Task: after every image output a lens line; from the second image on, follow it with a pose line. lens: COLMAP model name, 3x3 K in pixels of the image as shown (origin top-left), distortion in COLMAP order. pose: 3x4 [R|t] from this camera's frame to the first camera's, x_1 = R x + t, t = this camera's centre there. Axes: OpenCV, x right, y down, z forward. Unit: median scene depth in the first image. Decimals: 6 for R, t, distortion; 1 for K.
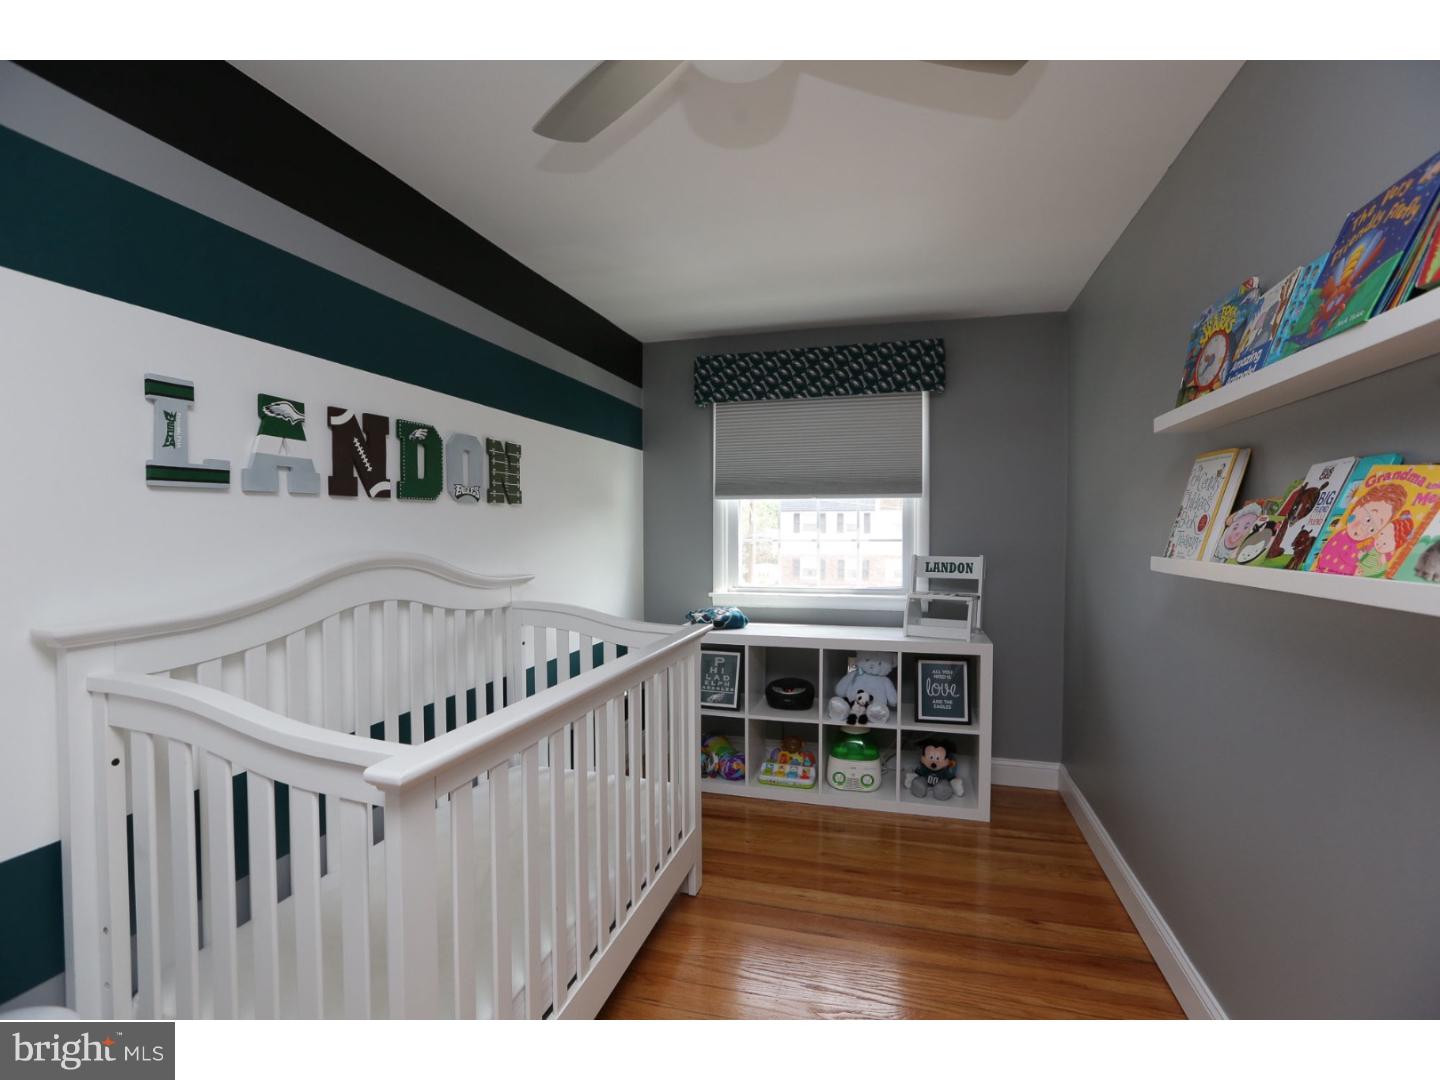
lens RADIAL K [[651.4, 0, 718.4], [0, 651.4, 533.1], [0, 0, 1]] dist [-0.042146, 0.009345]
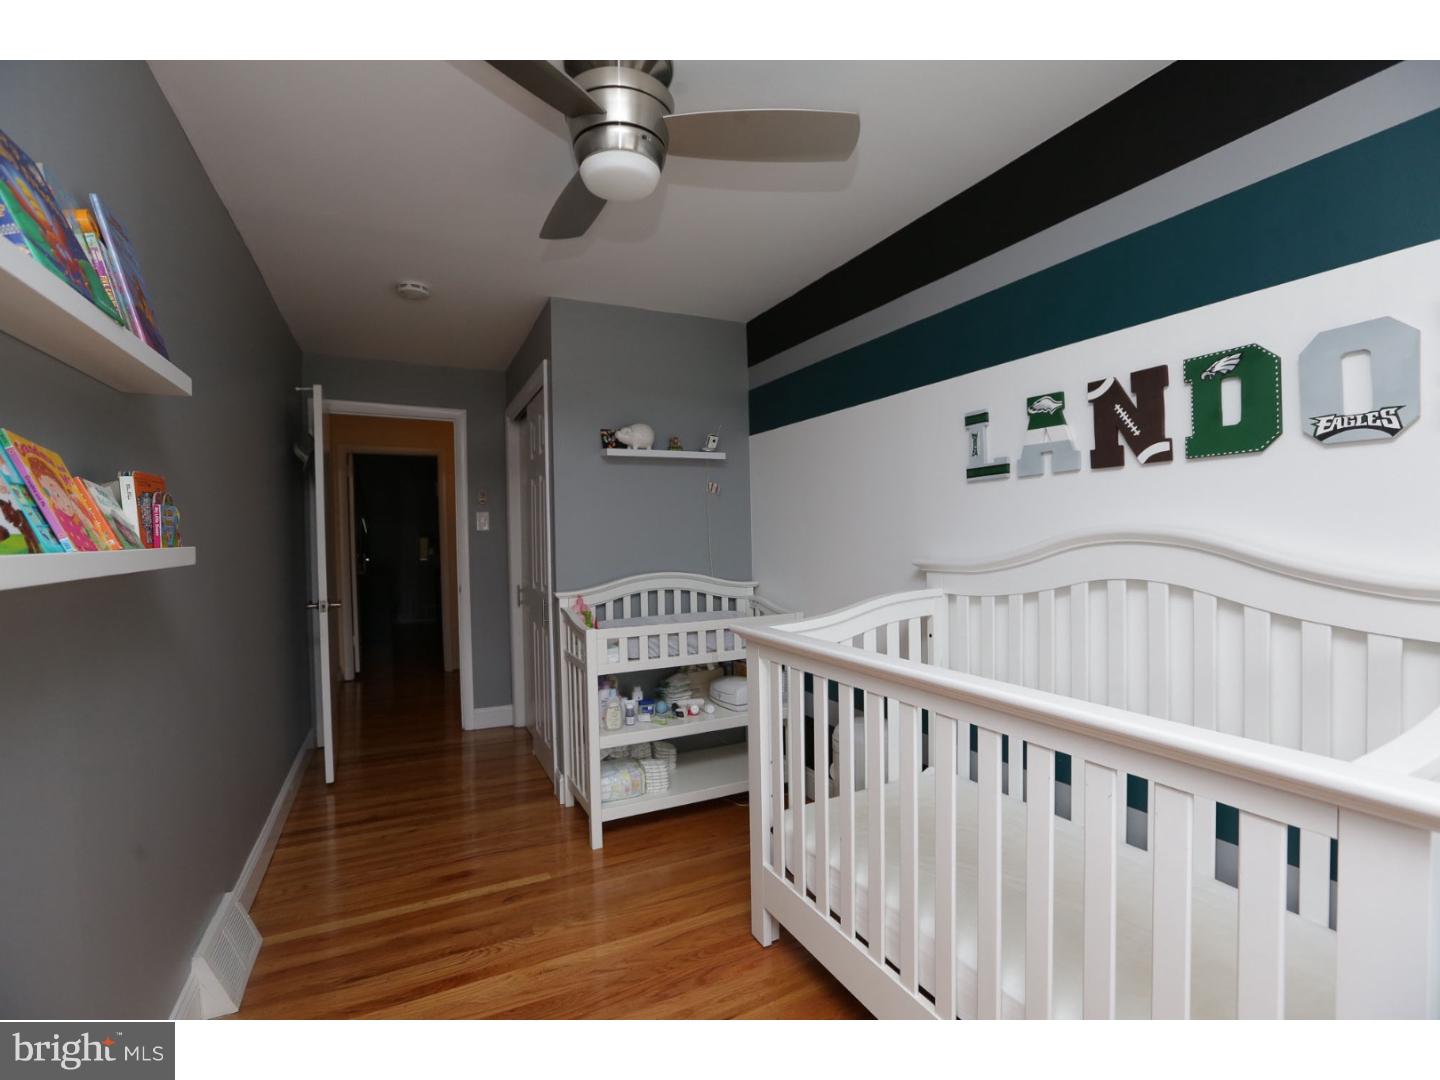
lens RADIAL K [[651.4, 0, 720.7], [0, 651.4, 539.6], [0, 0, 1]] dist [-0.042146, 0.009345]
pose [[-0.737687, 0.007022, -0.675106, 0.473770], [0.000926, 0.999956, 0.009388, 0.039670], [0.675142, 0.006300, -0.737661, 1.209943]]
